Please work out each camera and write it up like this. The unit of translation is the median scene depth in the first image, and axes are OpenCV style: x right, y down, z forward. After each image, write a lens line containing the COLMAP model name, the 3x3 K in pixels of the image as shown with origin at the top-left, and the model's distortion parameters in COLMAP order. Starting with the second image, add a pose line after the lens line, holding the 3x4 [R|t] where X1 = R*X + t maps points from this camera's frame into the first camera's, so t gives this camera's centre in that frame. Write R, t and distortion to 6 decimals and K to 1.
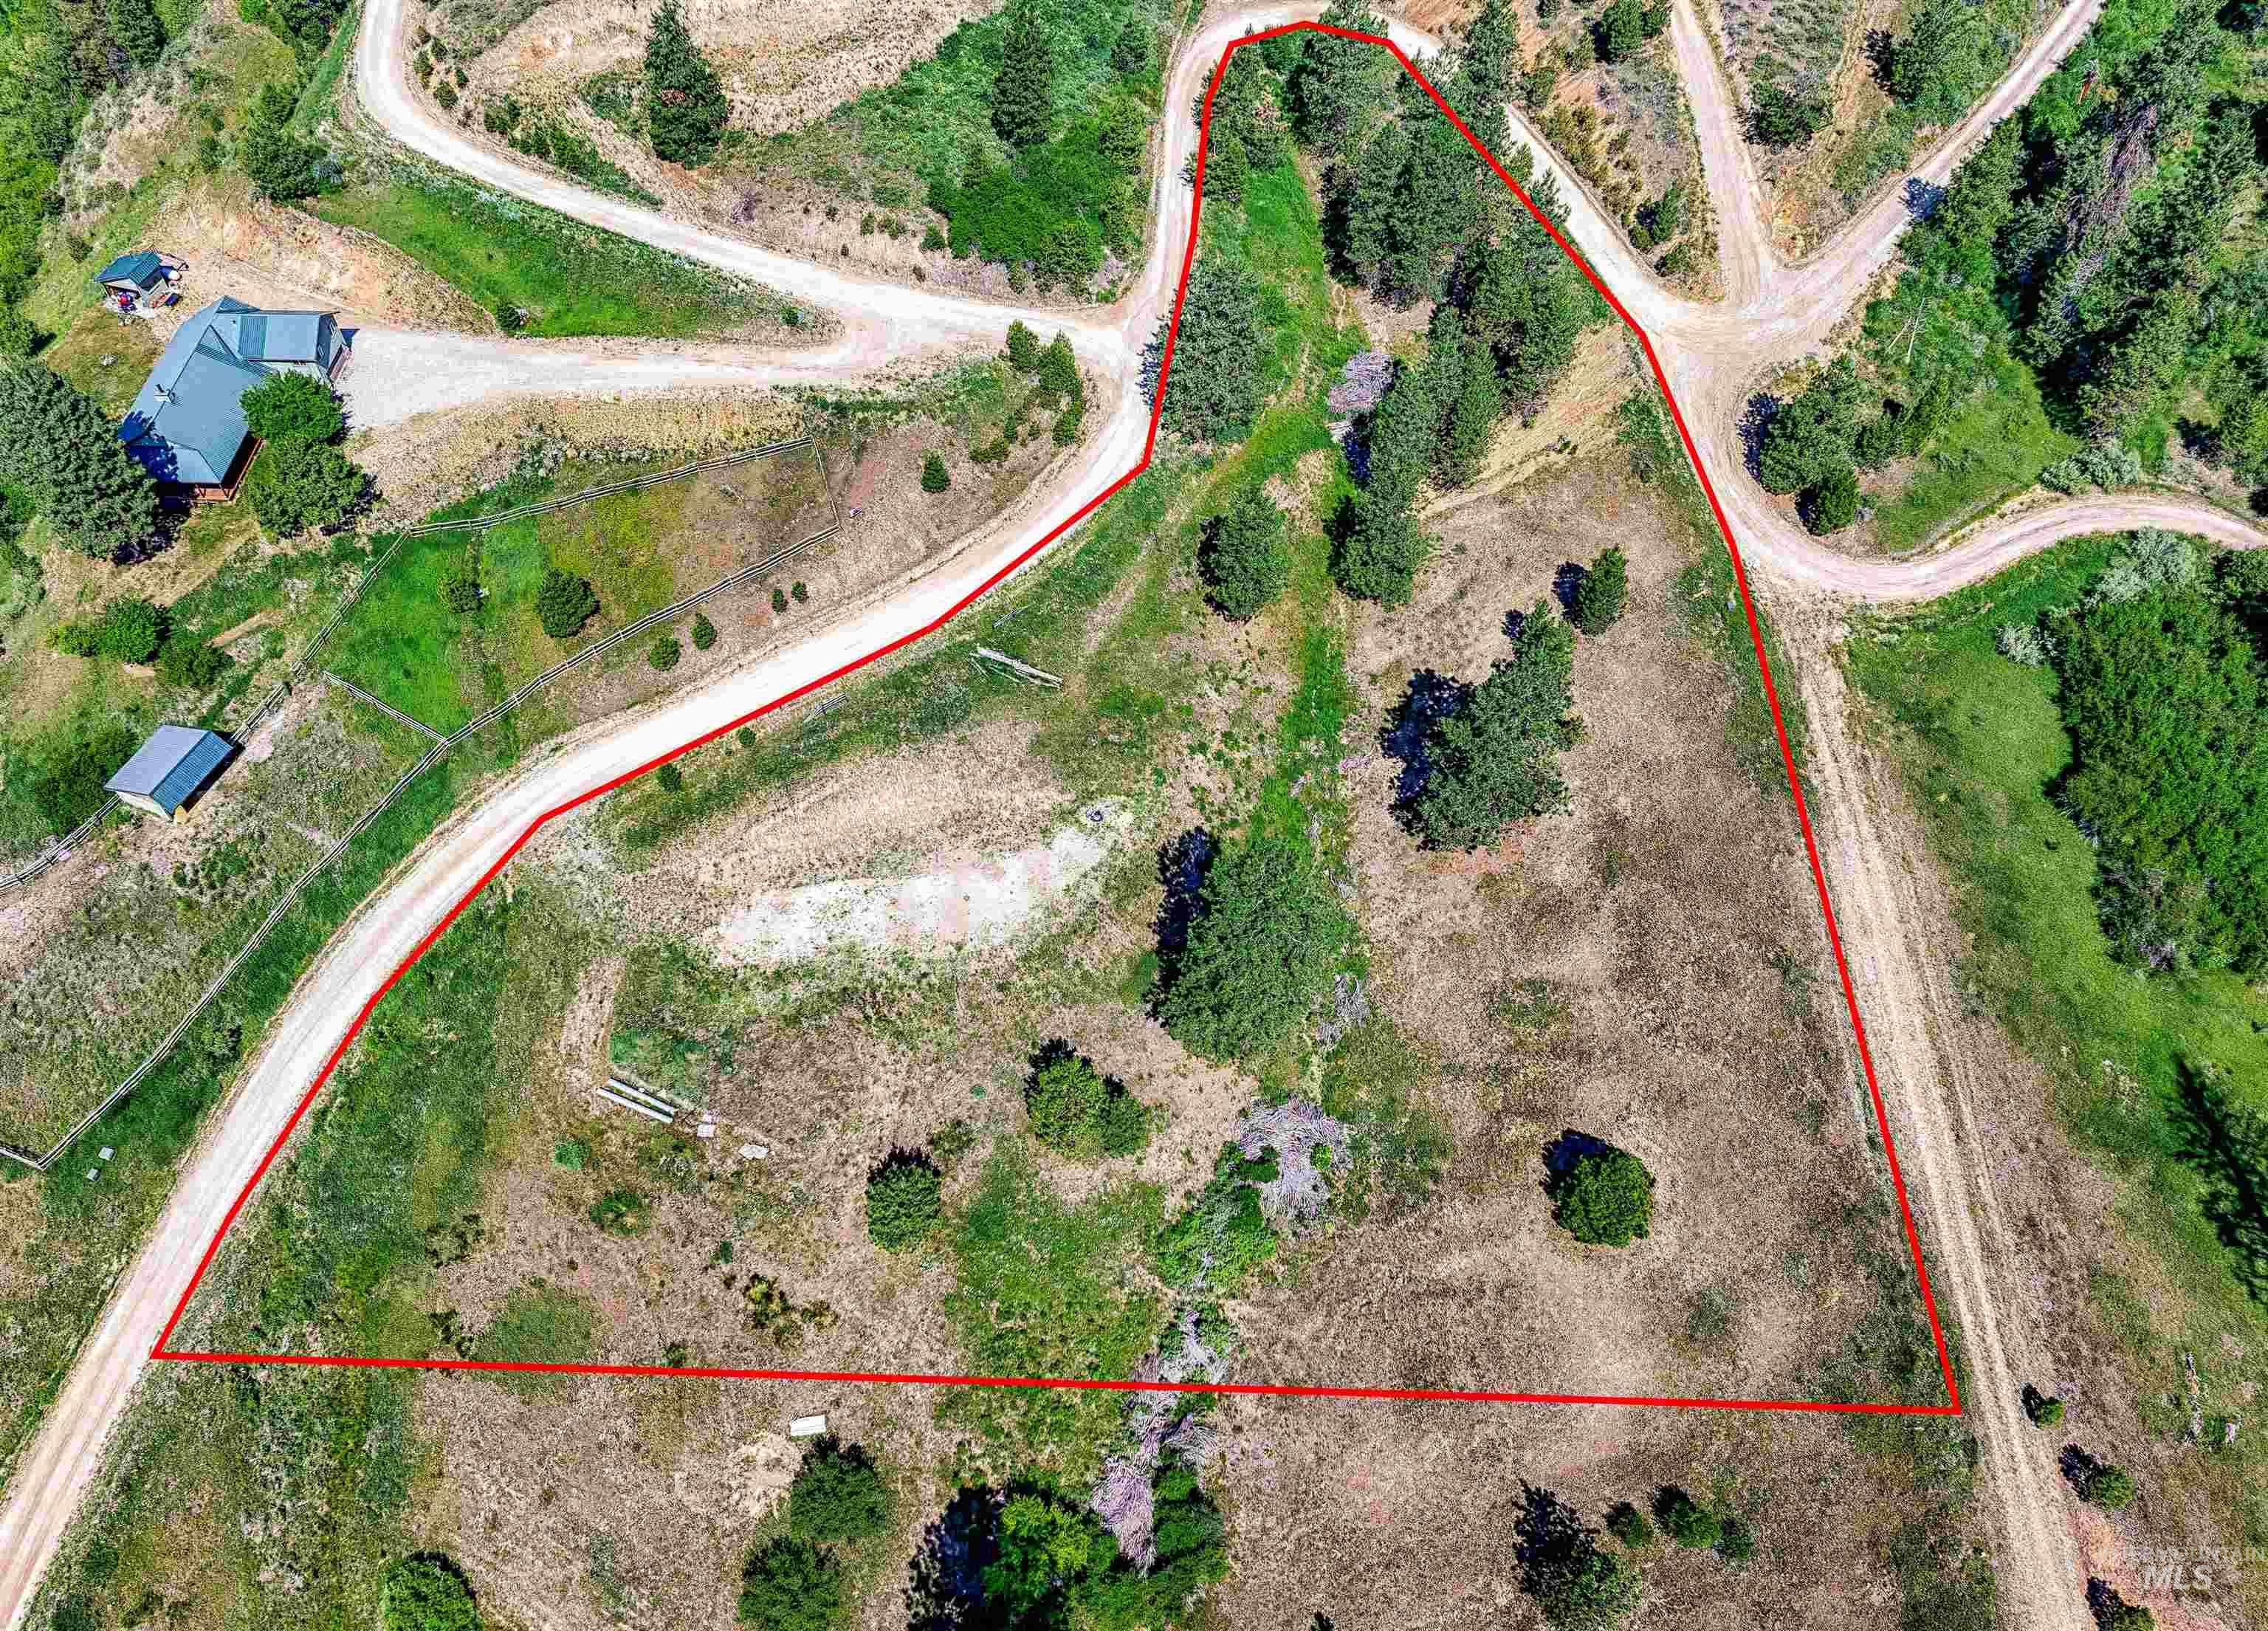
lens RADIAL K [[1665.6, 0, 1127.6], [0, 1665.6, 885.2], [0, 0, 1]] dist [-0.007031, -0.064999]
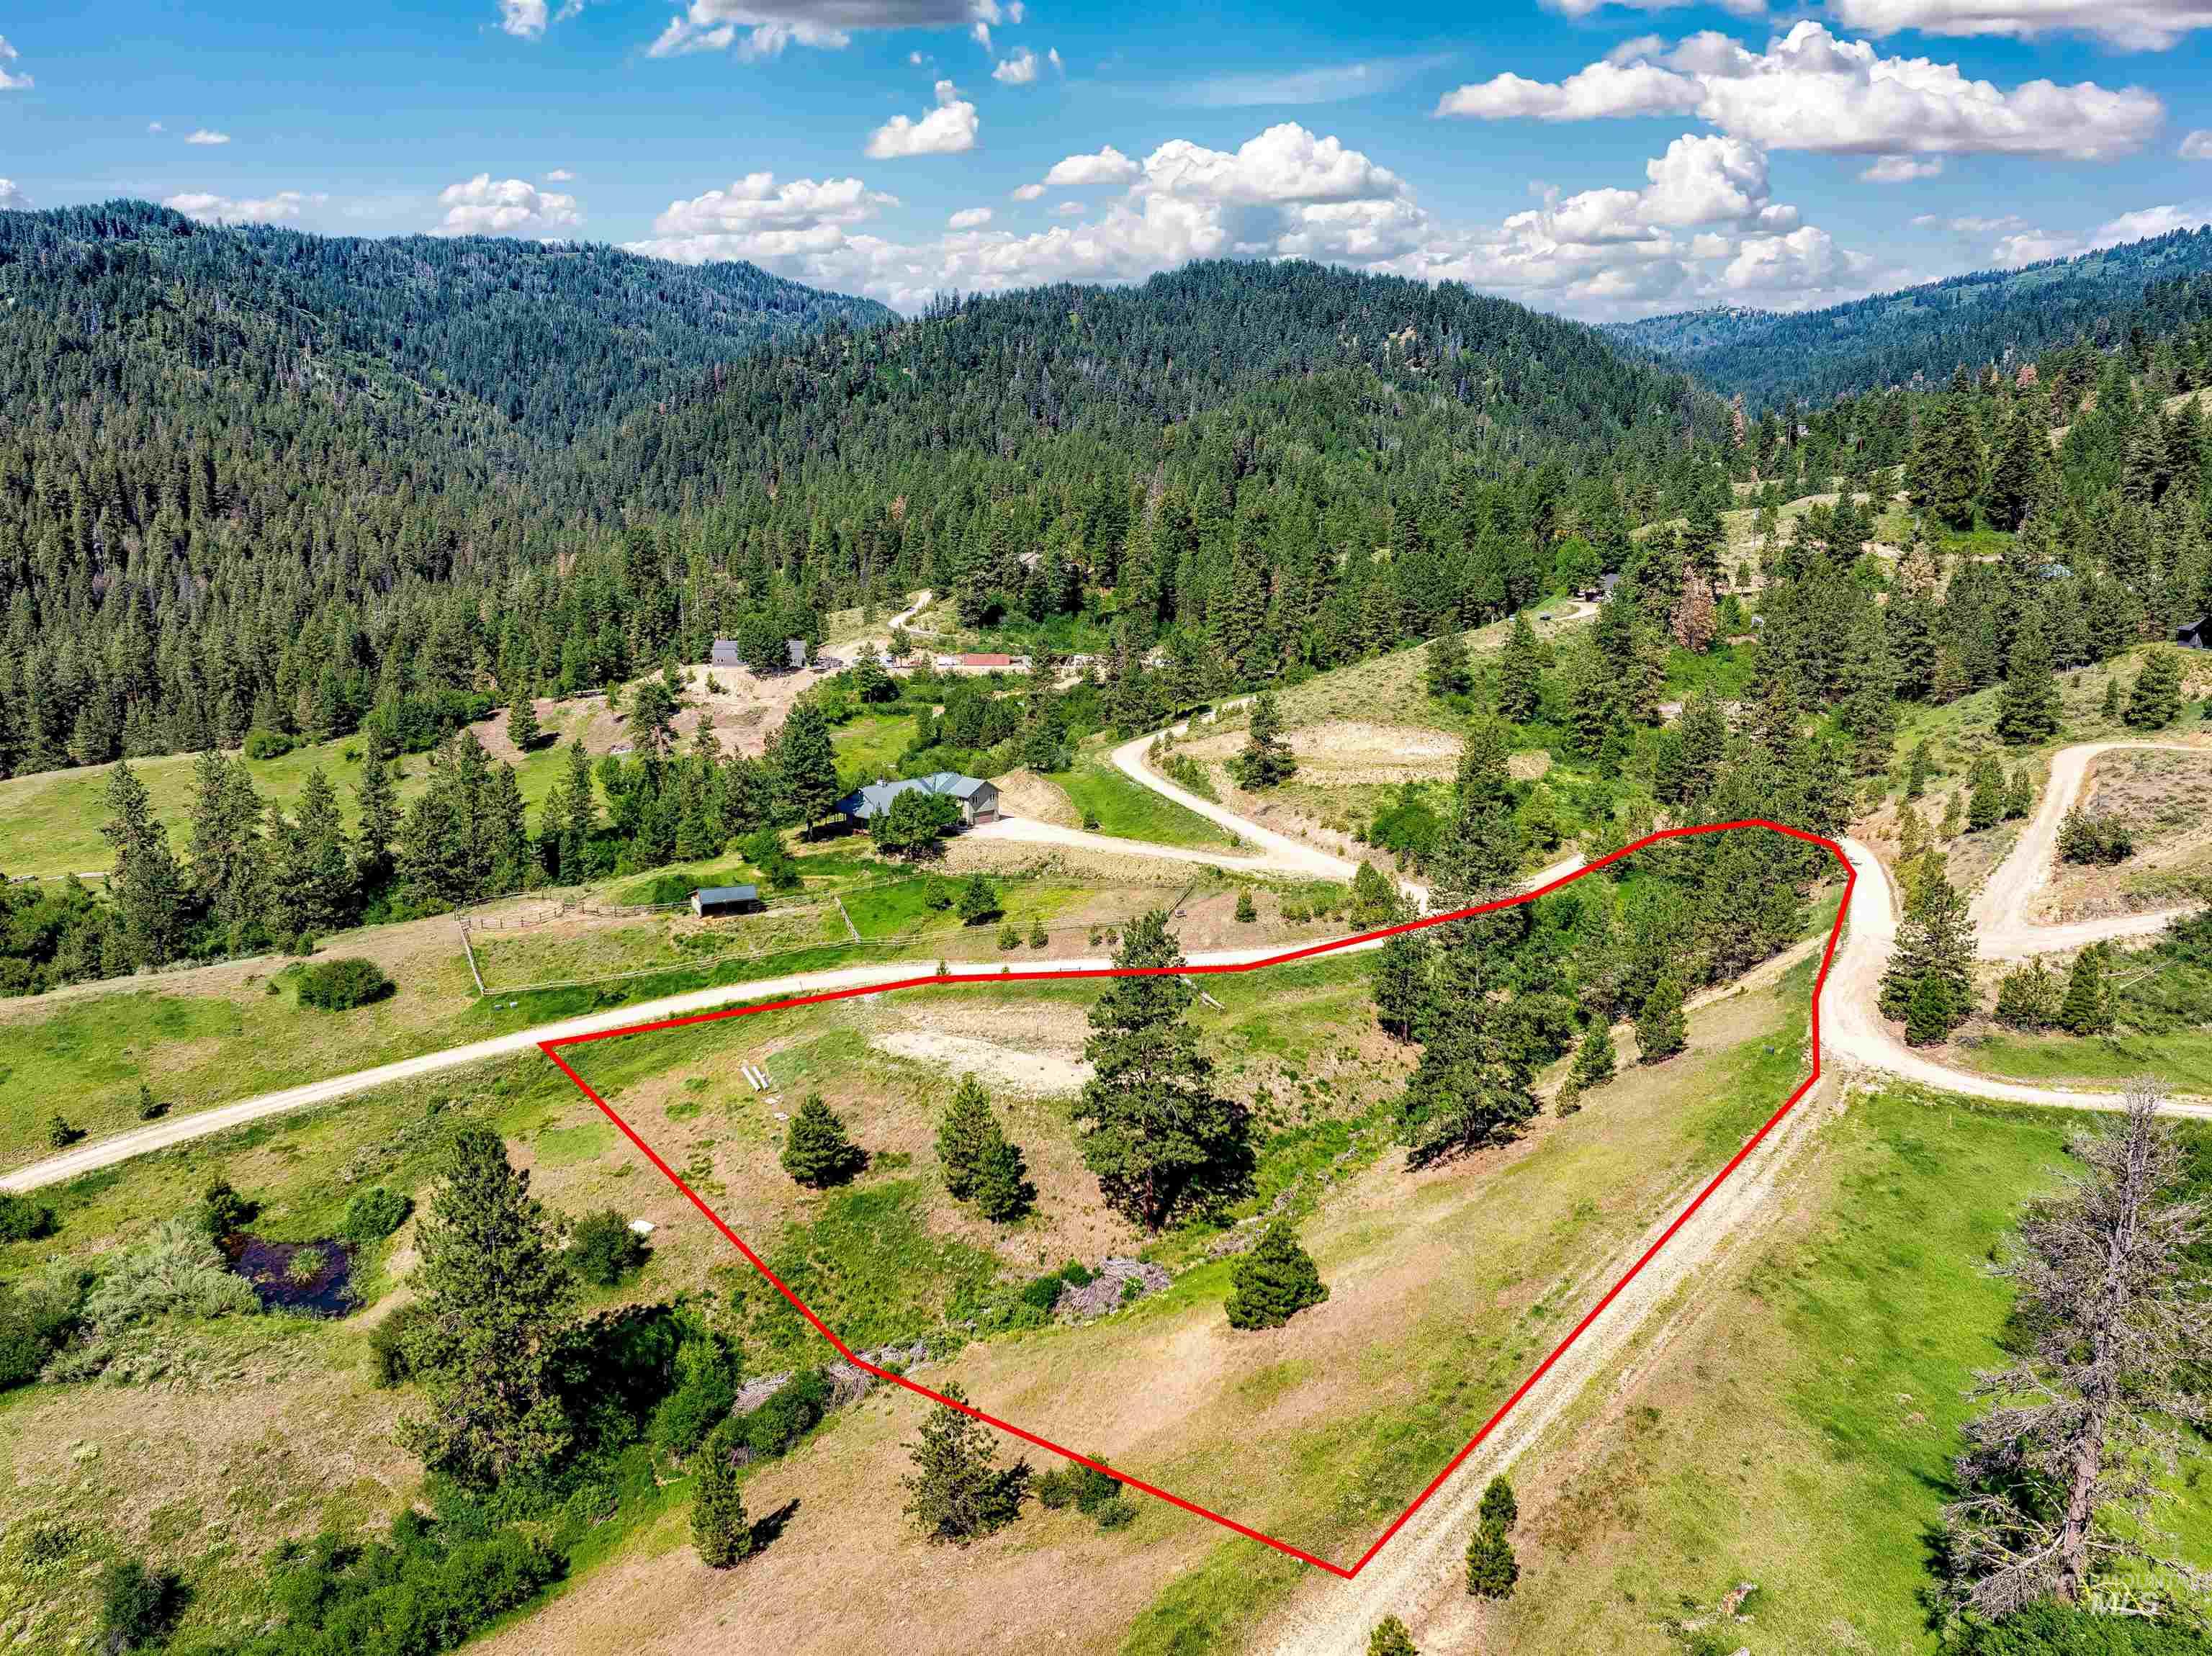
lens RADIAL K [[1528.9, 0, 1107.2], [0, 1528.9, 858.9], [0, 0, 1]] dist [-0.023131, 0.001739]
pose [[0.762273, 0.140124, -0.631906, 0.634733], [-0.530489, 0.694606, -0.485905, 0.424126], [0.370839, 0.705611, 0.603814, 0.210900]]
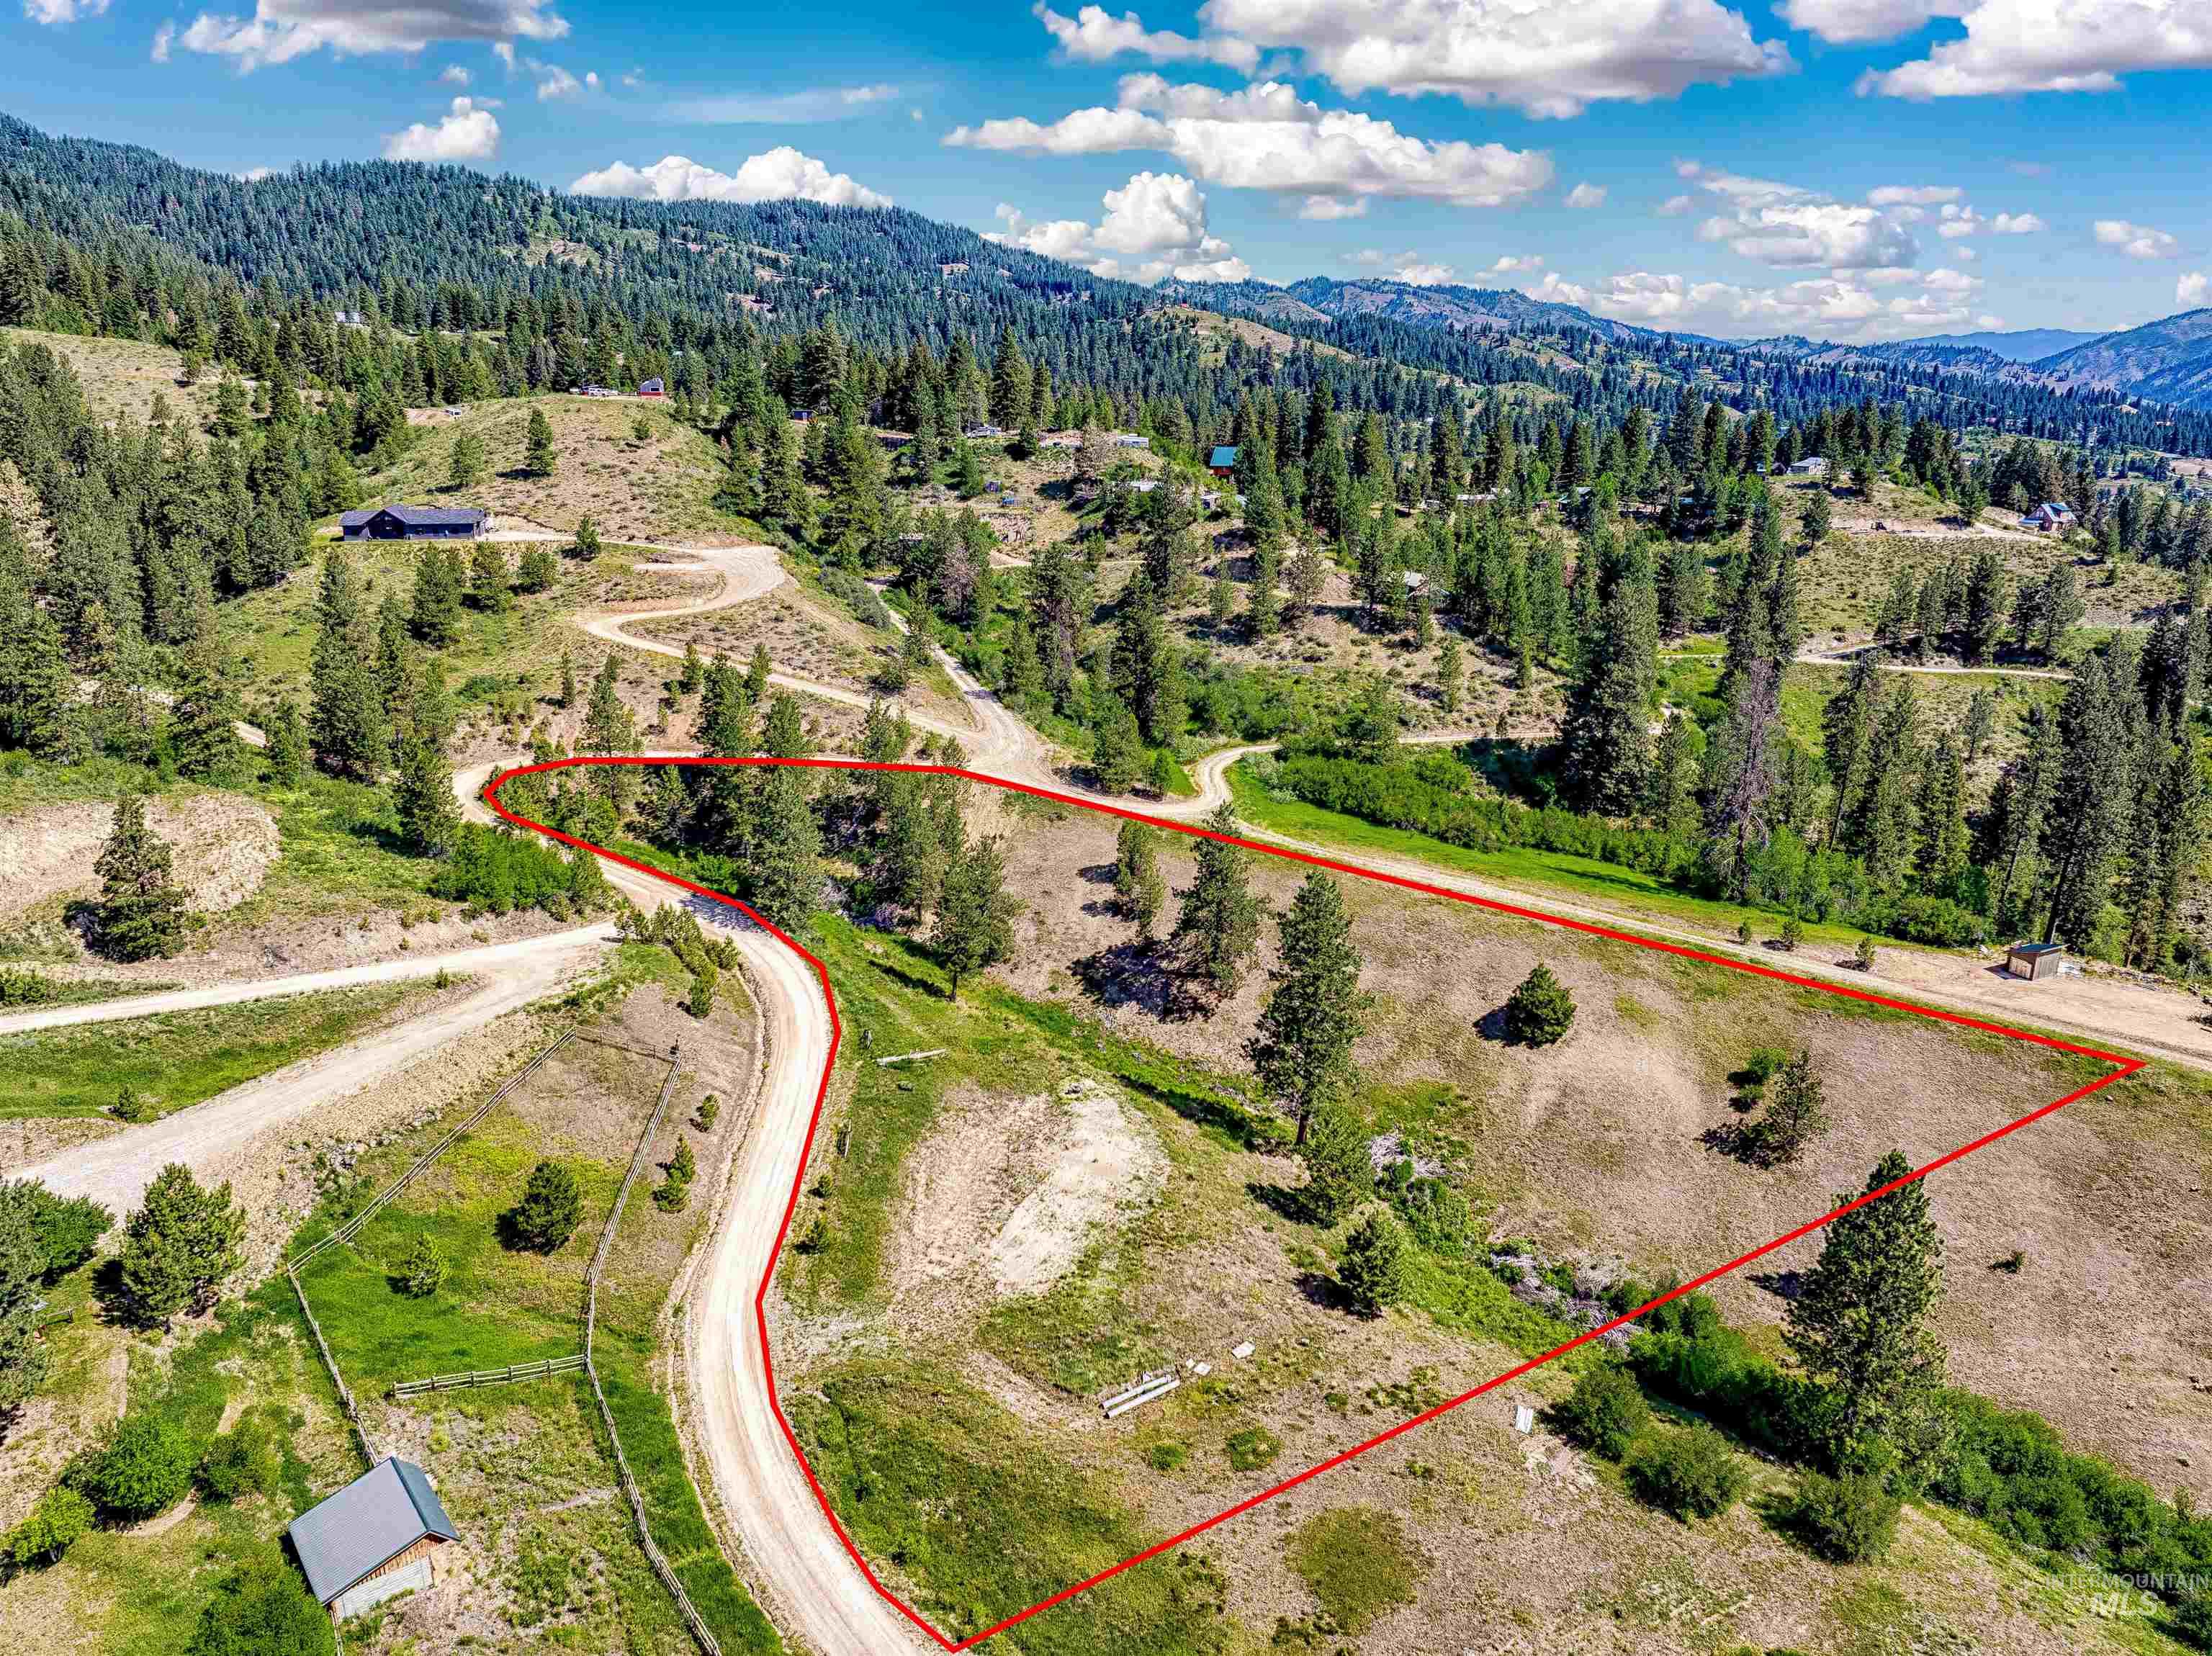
lens RADIAL K [[1553.0, 0, 1098.3], [0, 1553.0, 823.1], [0, 0, 1]] dist [-0.029532, -0.004367]
pose [[0.488345, -0.249609, 0.836190, -0.878789], [0.708963, 0.672189, -0.213389, 0.076464], [-0.508814, 0.697035, 0.505224, 0.325481]]
